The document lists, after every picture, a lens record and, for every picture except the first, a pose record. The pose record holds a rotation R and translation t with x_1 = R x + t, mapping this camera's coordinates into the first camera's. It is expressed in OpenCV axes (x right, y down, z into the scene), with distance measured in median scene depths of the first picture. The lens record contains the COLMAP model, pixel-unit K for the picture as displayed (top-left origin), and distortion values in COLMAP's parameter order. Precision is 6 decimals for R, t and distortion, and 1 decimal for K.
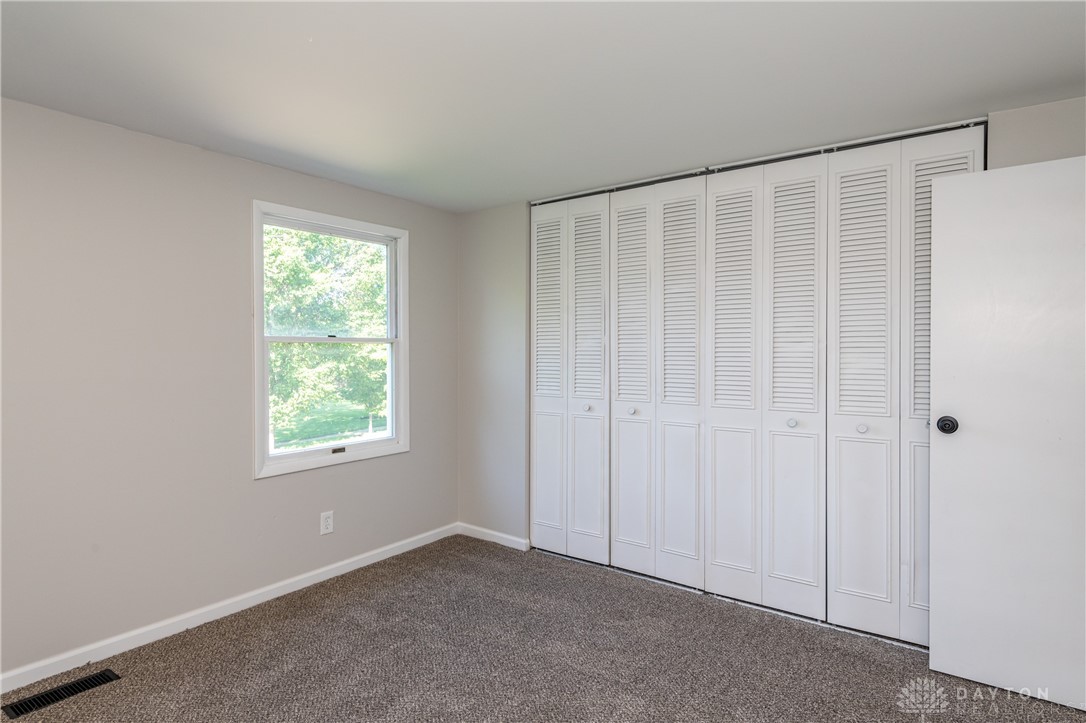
lens RADIAL K [[586.9, 0, 544.1], [0, 586.9, 386.9], [0, 0, 1]] dist [-0.000697, -0.000100]
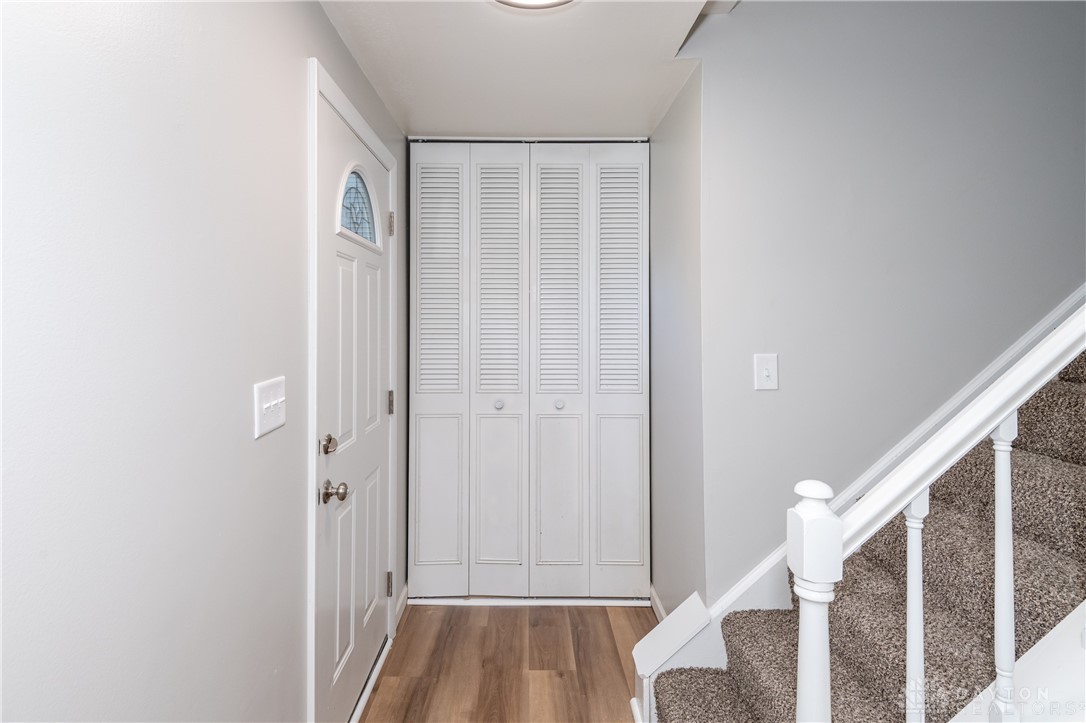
lens RADIAL K [[616.7, 0, 571.7], [0, 616.7, 344.0], [0, 0, 1]] dist [0.039317, -0.022535]
pose [[0.809212, -0.010961, 0.587415, -0.280559], [0.035611, 0.998903, -0.030417, -0.014318], [-0.586437, 0.045532, 0.808714, 0.210653]]
